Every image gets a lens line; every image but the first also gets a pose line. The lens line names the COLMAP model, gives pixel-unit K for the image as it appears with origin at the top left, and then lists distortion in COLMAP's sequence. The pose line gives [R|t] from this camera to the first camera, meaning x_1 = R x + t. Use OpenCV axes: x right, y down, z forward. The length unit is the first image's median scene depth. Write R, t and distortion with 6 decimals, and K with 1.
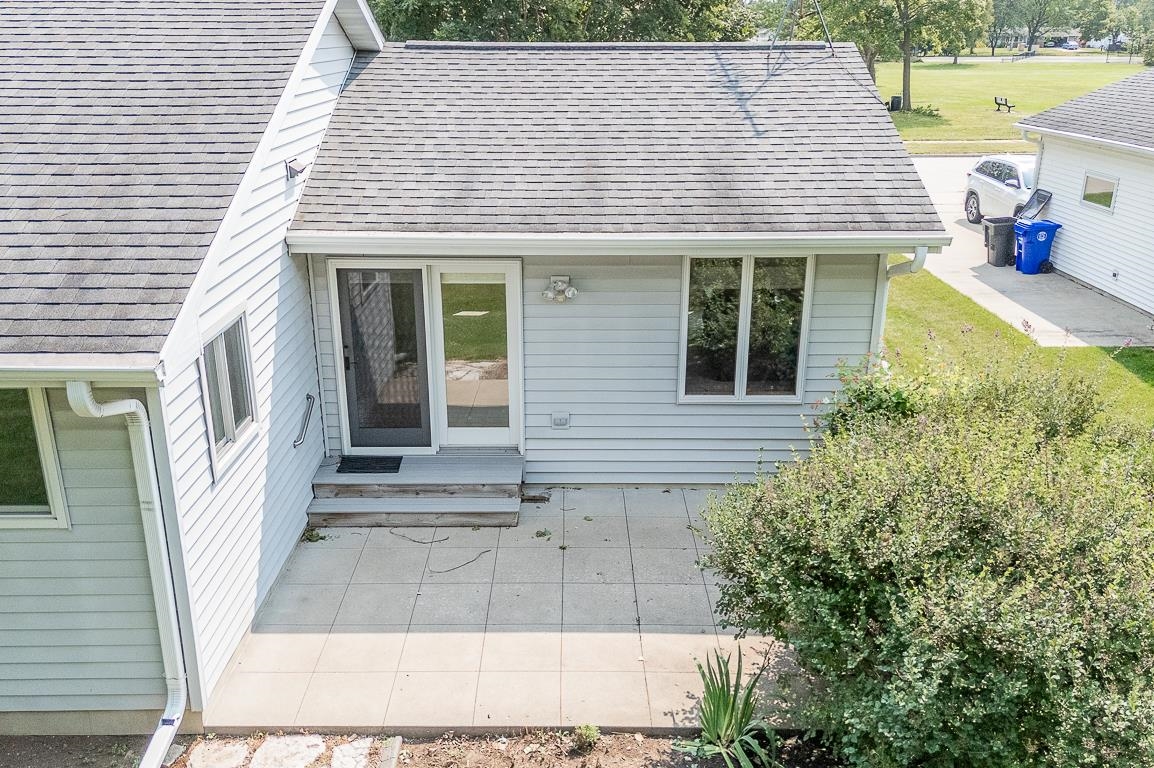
lens RADIAL K [[1011.4, 0, 575.1], [0, 1011.4, 401.1], [0, 0, 1]] dist [0.106140, 0.004027]
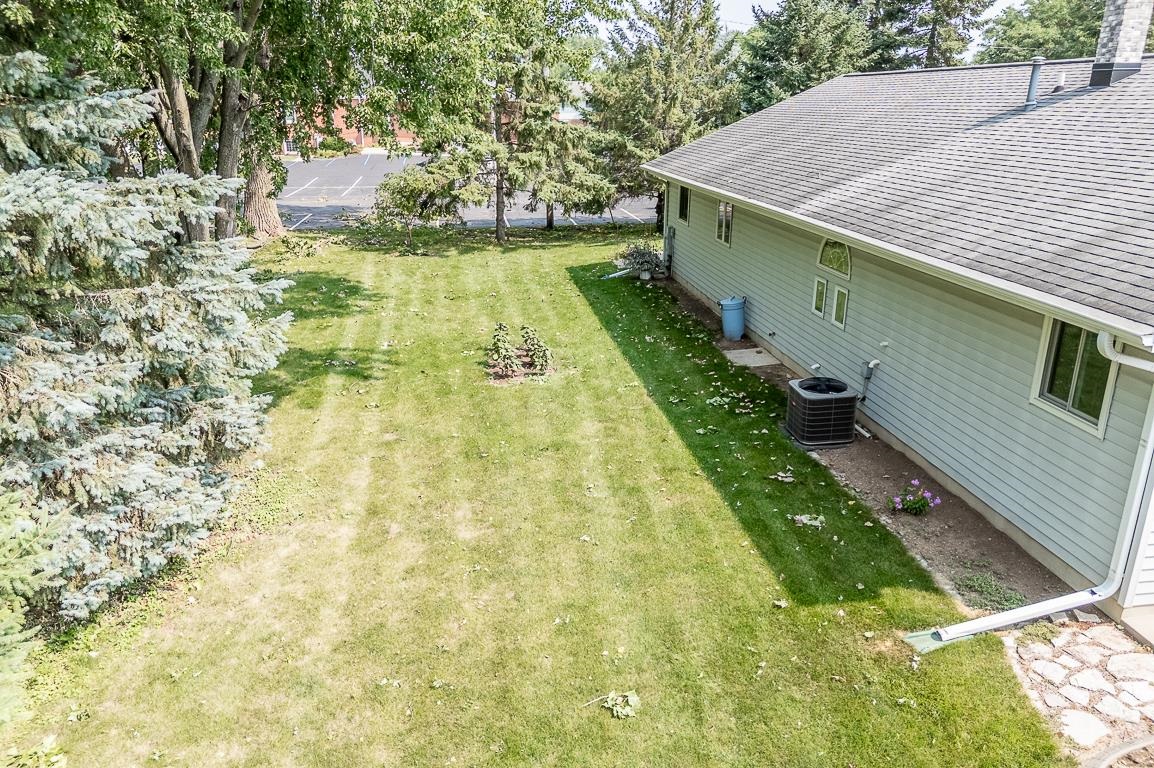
lens RADIAL K [[861.4, 0, 579.6], [0, 861.4, 397.9], [0, 0, 1]] dist [0.077902, -0.080297]
pose [[0.151665, 0.325397, -0.933335, 0.394982], [-0.339721, 0.903895, 0.259929, -0.002378], [0.928217, 0.277651, 0.247634, -0.011643]]
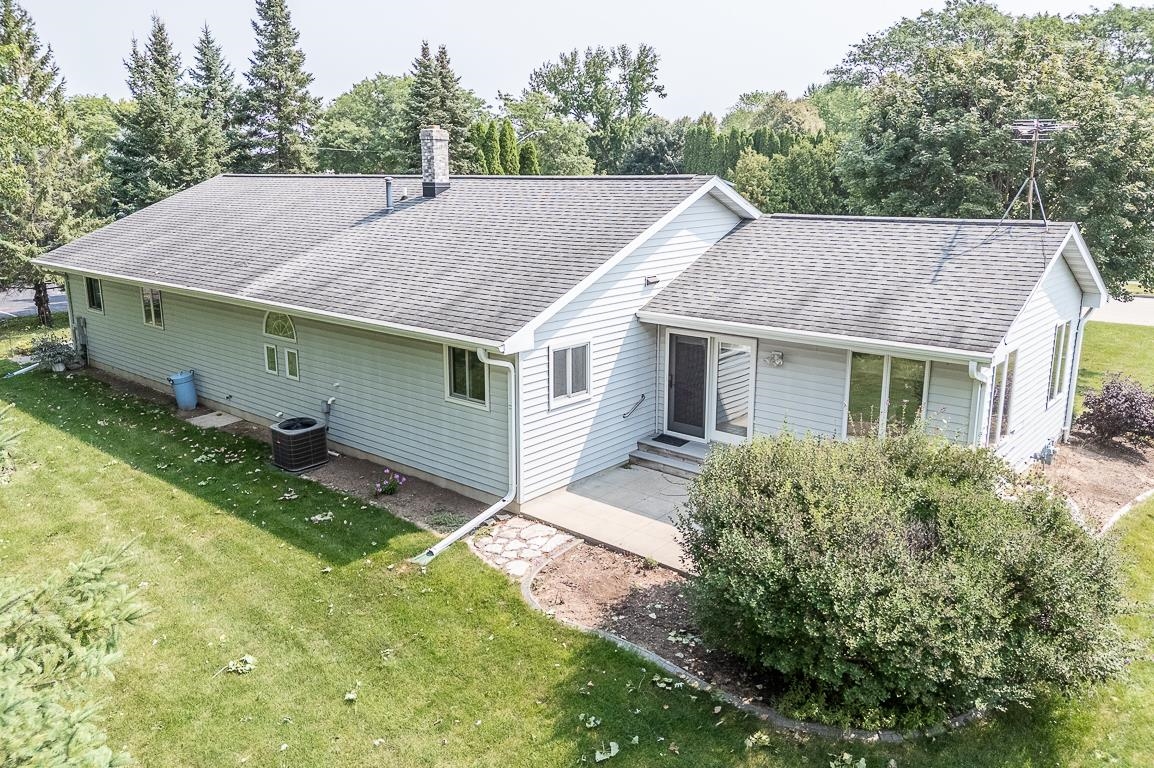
lens RADIAL K [[861.4, 0, 579.6], [0, 861.4, 397.9], [0, 0, 1]] dist [0.077902, -0.080297]
pose [[0.761234, 0.165658, -0.626961, 0.714071], [-0.219812, 0.975500, -0.009137, 0.042825], [0.610087, 0.144769, 0.778997, -0.361735]]
